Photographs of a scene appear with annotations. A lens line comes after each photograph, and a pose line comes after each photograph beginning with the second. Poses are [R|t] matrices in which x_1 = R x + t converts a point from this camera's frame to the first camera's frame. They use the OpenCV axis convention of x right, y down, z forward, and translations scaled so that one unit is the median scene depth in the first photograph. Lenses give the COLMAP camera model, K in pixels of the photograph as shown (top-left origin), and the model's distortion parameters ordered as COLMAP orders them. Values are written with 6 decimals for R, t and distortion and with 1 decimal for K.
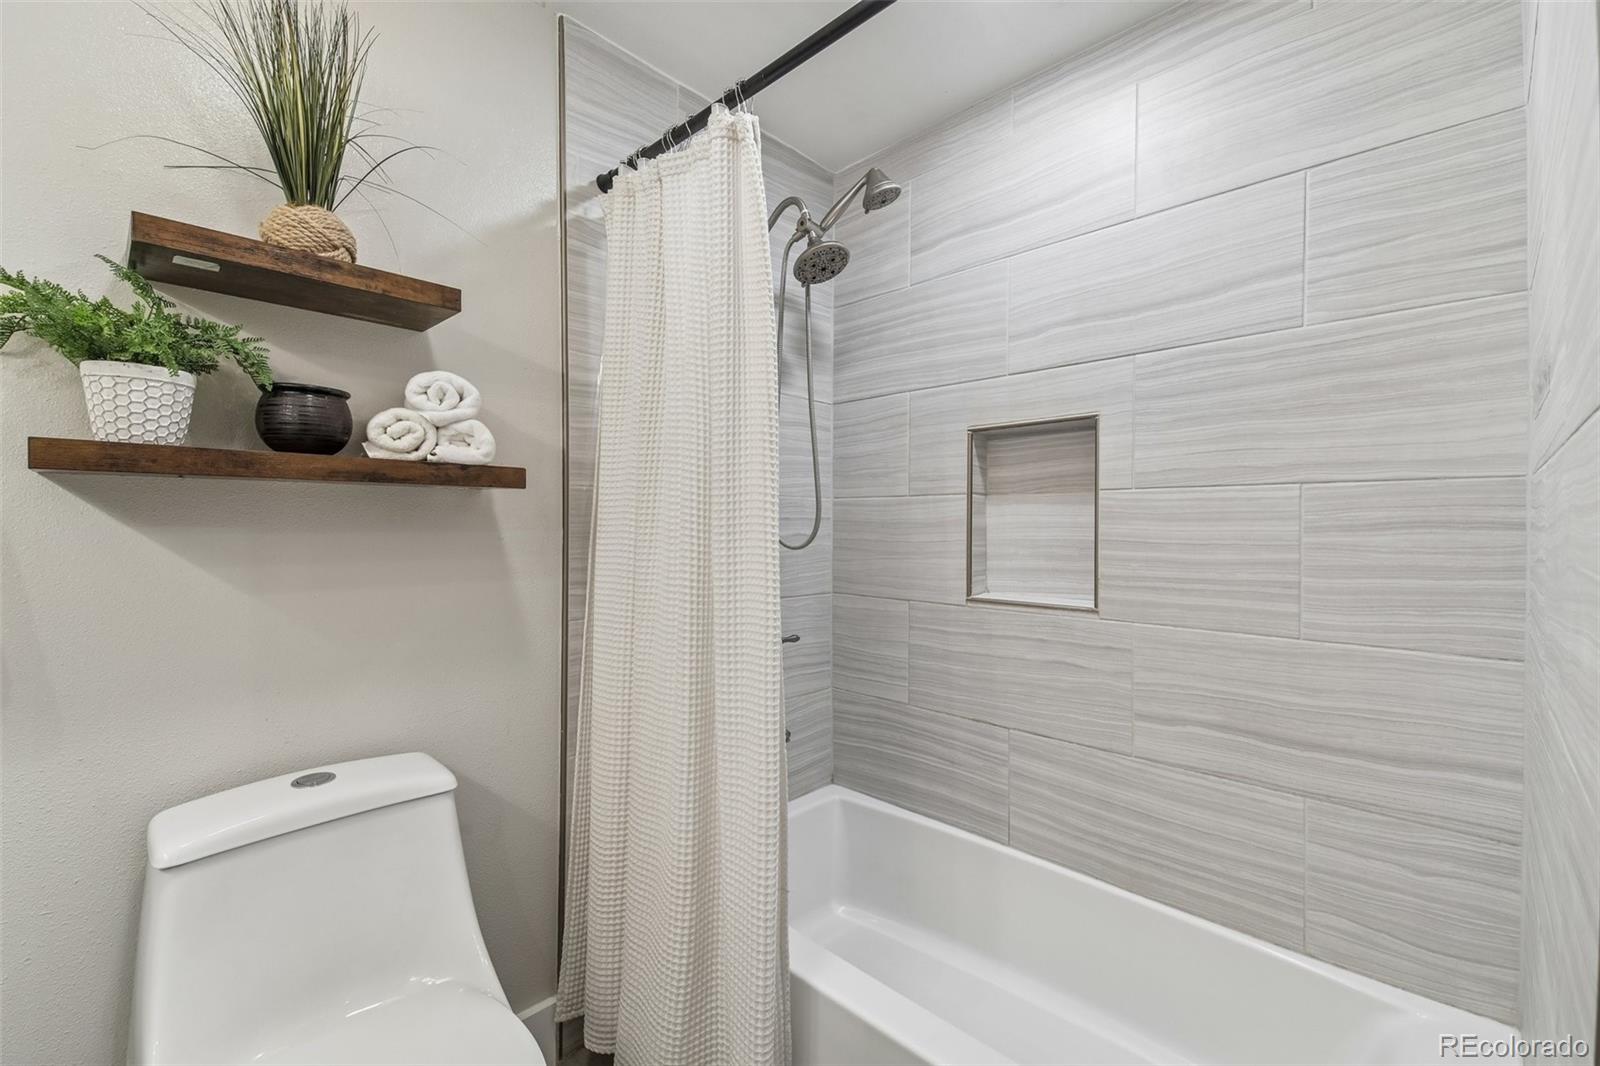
lens RADIAL K [[675.4, 0, 791.5], [0, 675.4, 527.2], [0, 0, 1]] dist [0.045918, -0.020586]
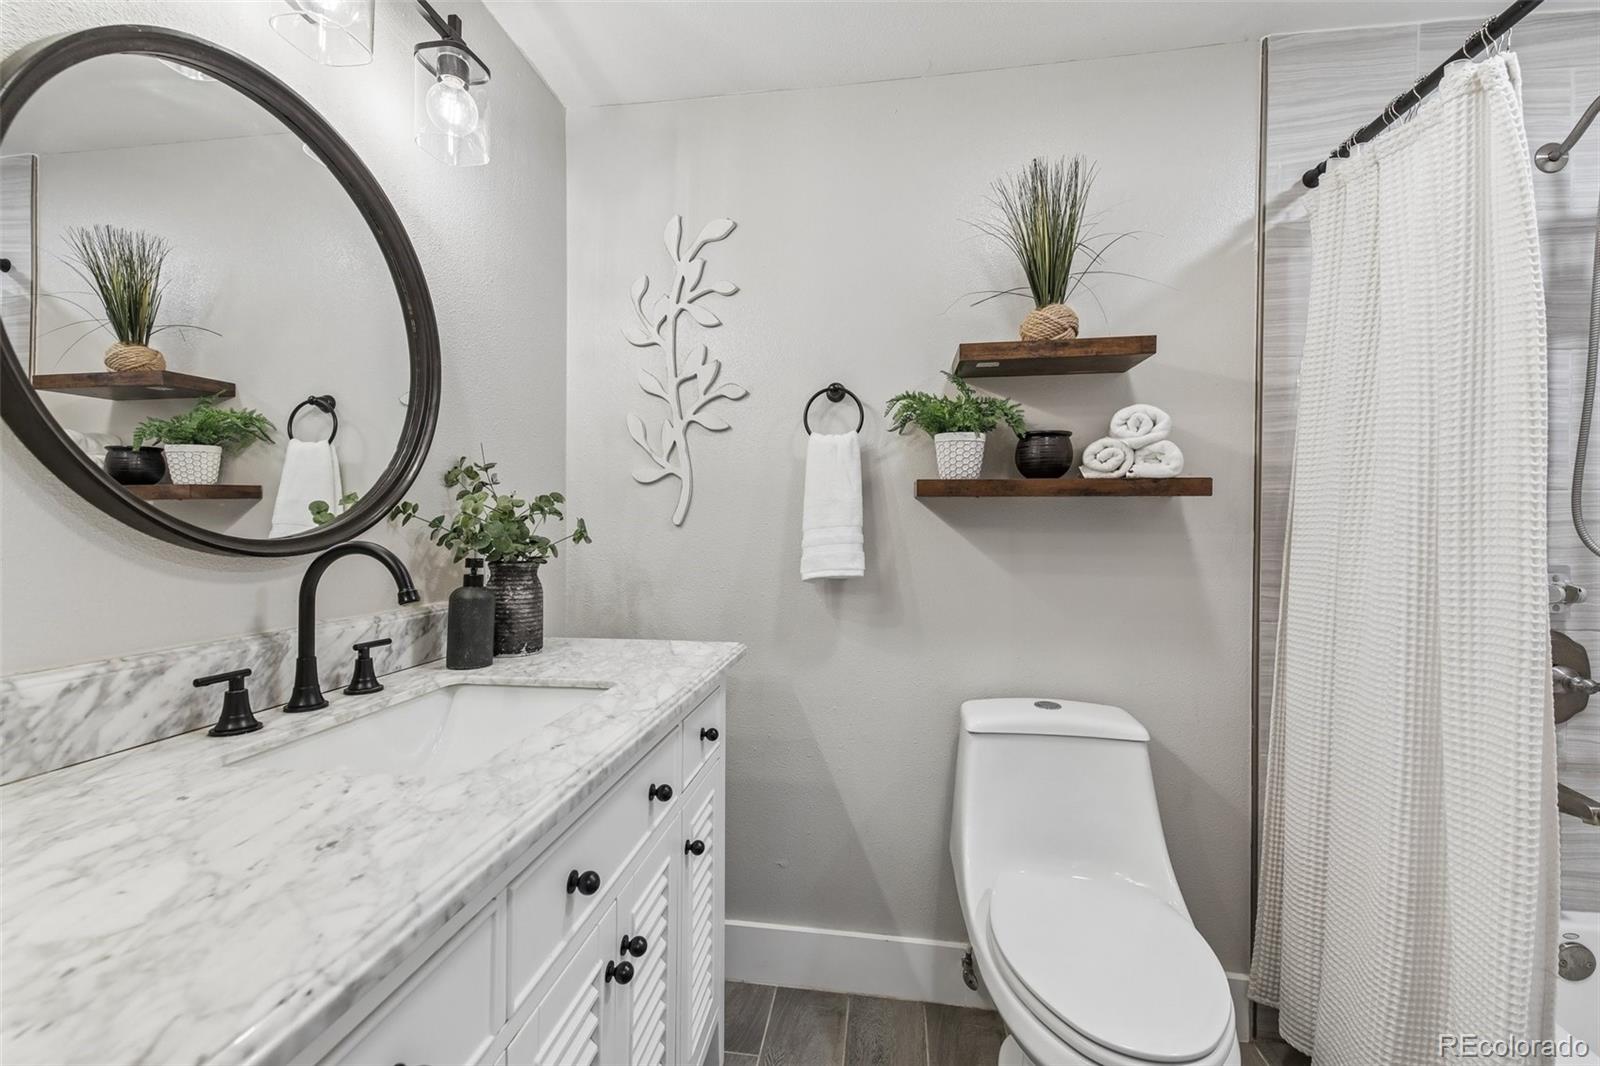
lens RADIAL K [[675.4, 0, 791.5], [0, 675.4, 527.2], [0, 0, 1]] dist [0.045918, -0.020586]
pose [[0.586828, 0.005895, -0.809690, 0.123065], [-0.008388, 0.999964, 0.001201, -0.000390], [0.809668, 0.006087, 0.586857, -0.235601]]
